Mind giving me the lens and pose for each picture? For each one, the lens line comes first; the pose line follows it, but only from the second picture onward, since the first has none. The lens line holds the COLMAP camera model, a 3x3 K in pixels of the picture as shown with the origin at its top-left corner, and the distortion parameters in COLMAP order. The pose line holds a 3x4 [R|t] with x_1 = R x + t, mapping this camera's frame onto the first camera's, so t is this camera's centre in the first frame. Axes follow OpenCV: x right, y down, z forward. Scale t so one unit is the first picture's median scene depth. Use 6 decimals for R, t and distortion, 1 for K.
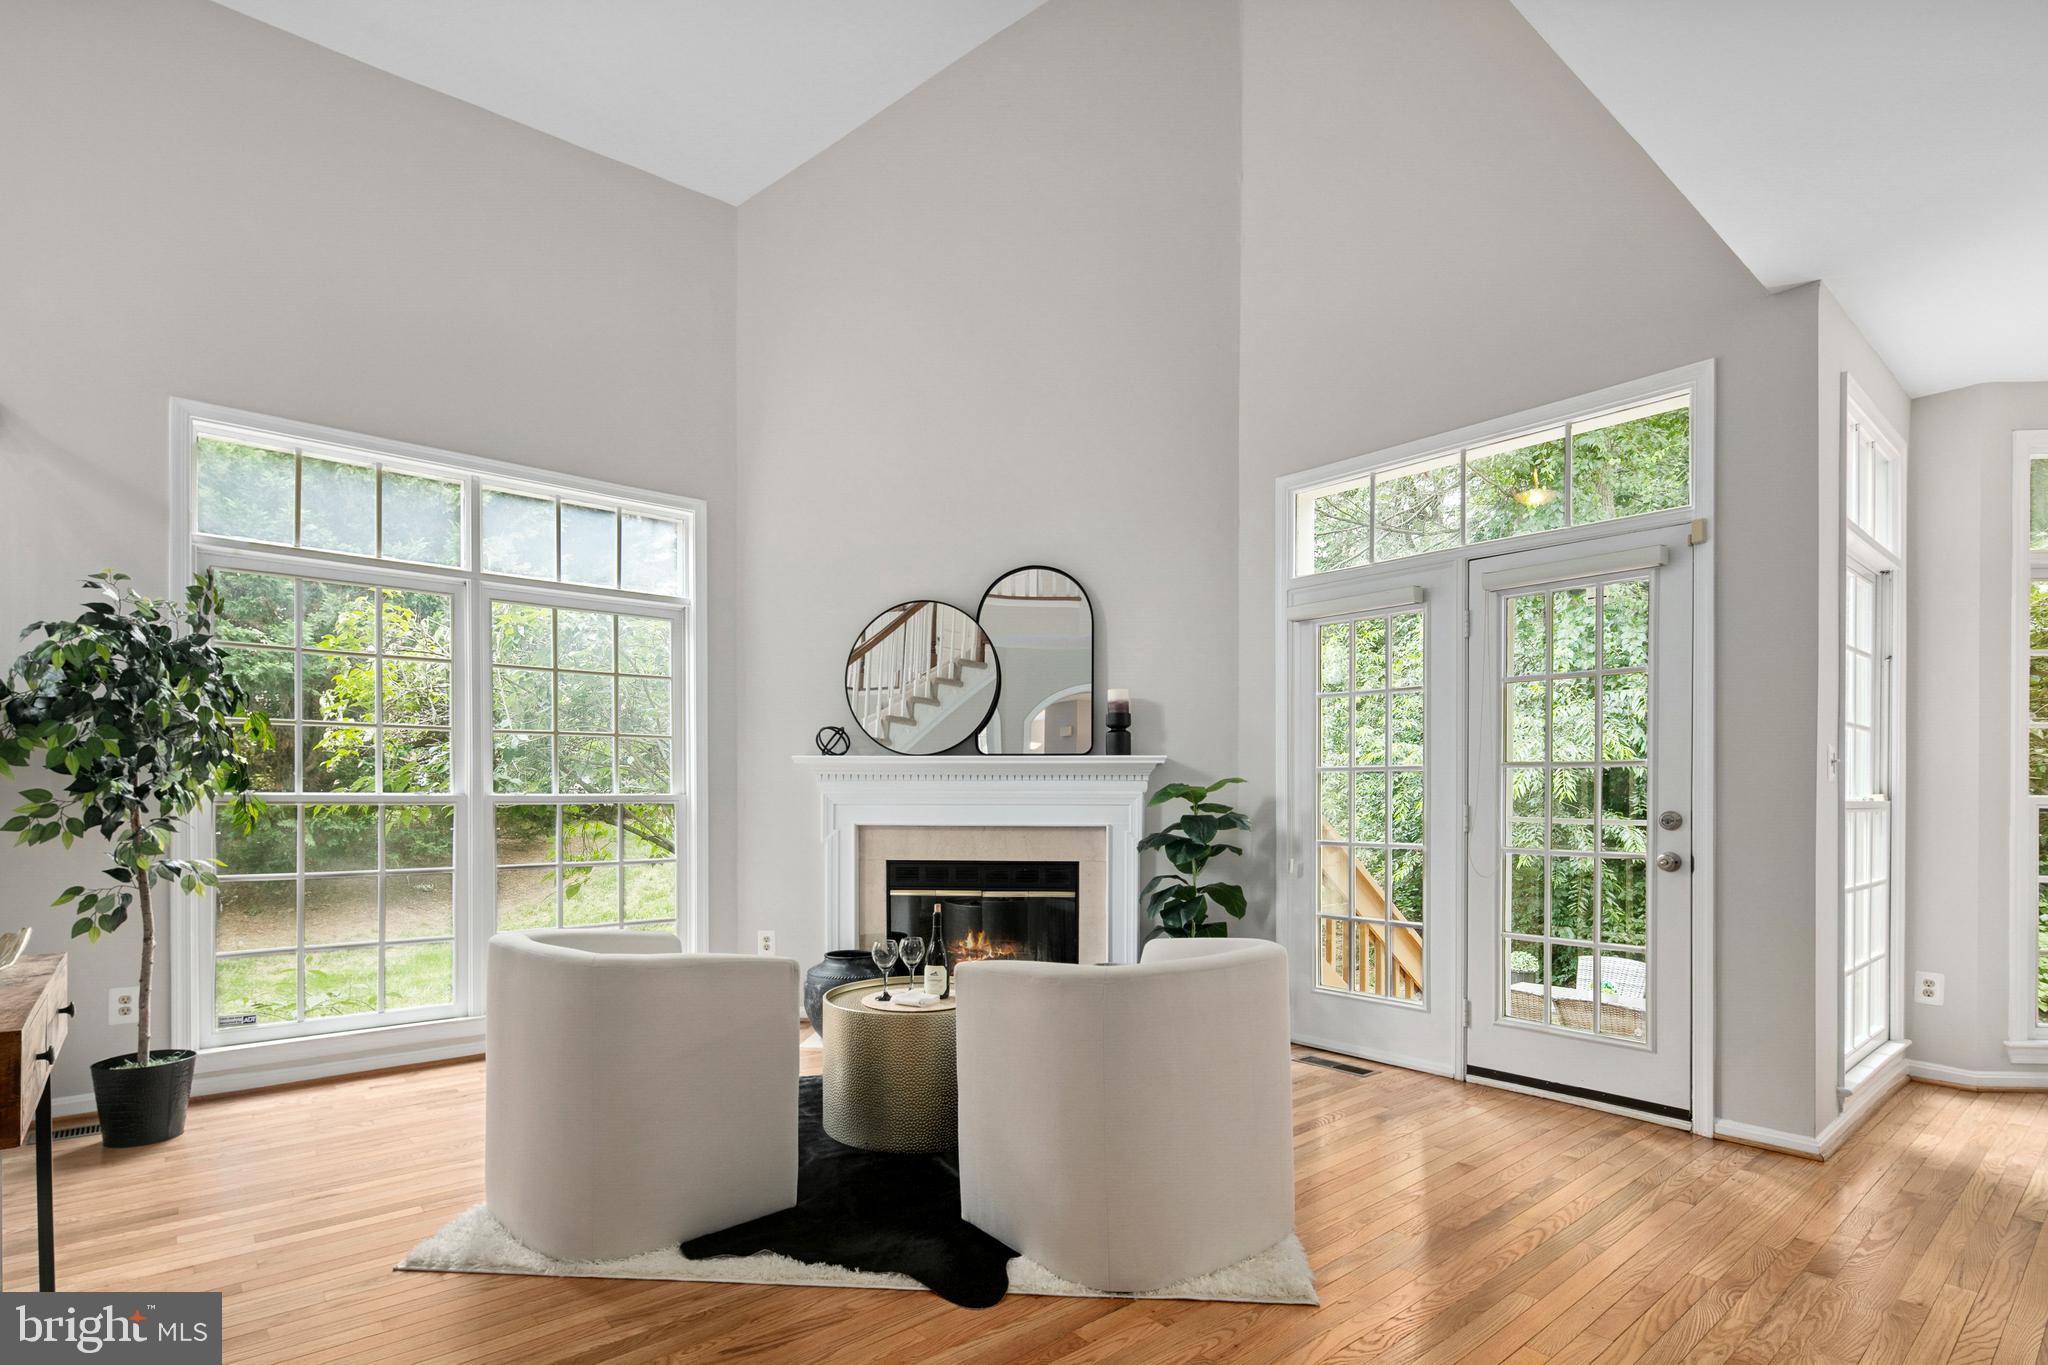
lens RADIAL K [[1007.1, 0, 1032.8], [0, 1007.1, 790.8], [0, 0, 1]] dist [0.002807, -0.002423]
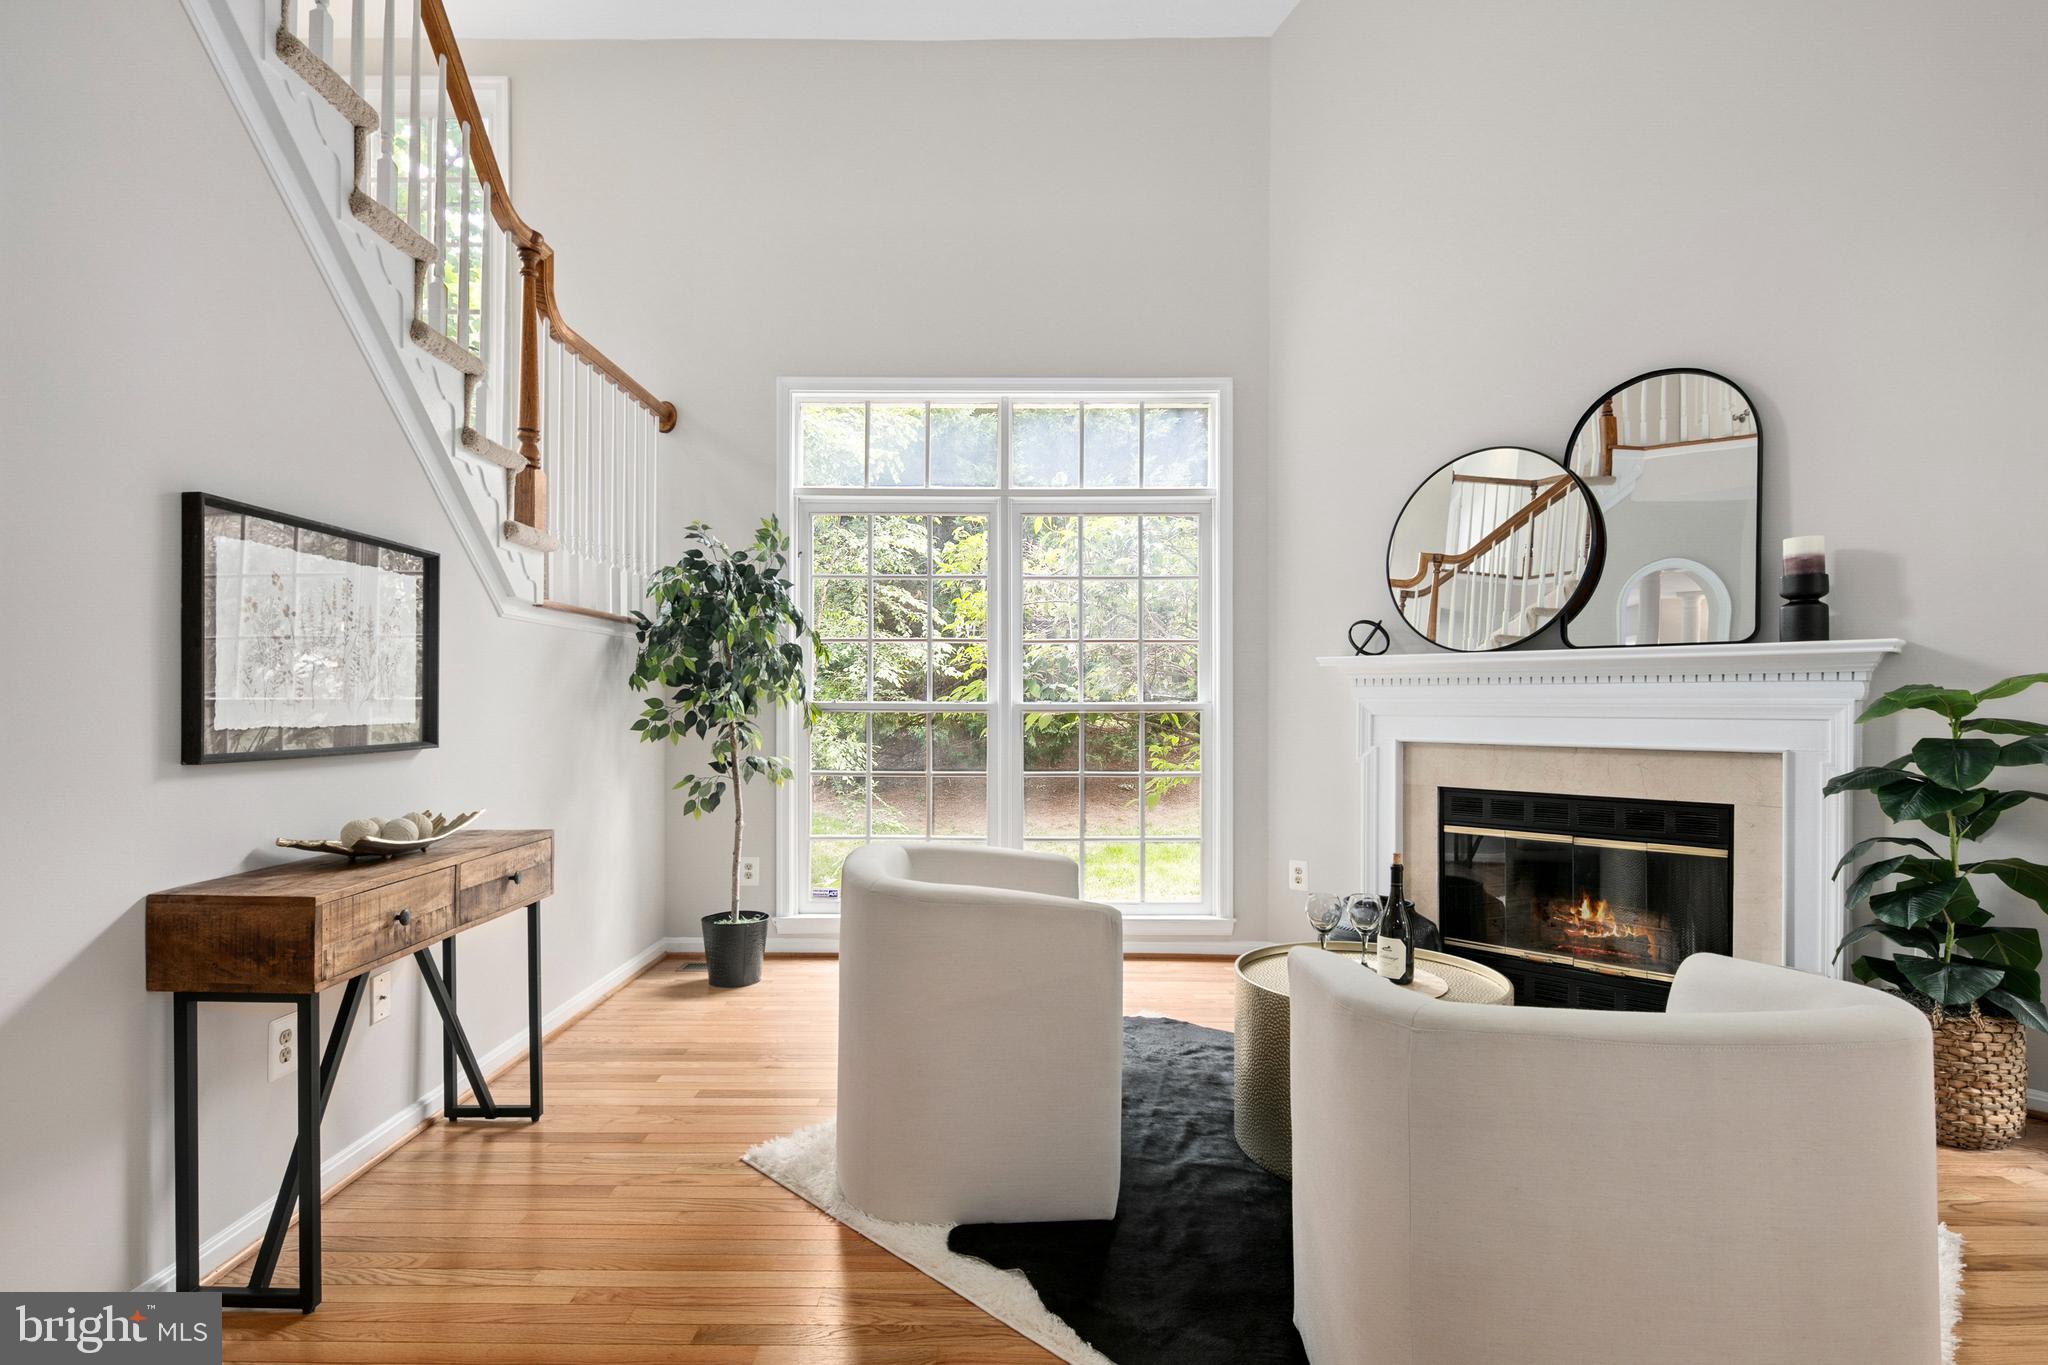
lens RADIAL K [[1007.1, 0, 1019.4], [0, 1007.1, 714.0], [0, 0, 1]] dist [0.002807, -0.002423]
pose [[0.757975, 0.006577, -0.652250, 0.123869], [0.001035, 0.999936, 0.011285, 0.002686], [0.652282, -0.009229, 0.757920, 0.195482]]
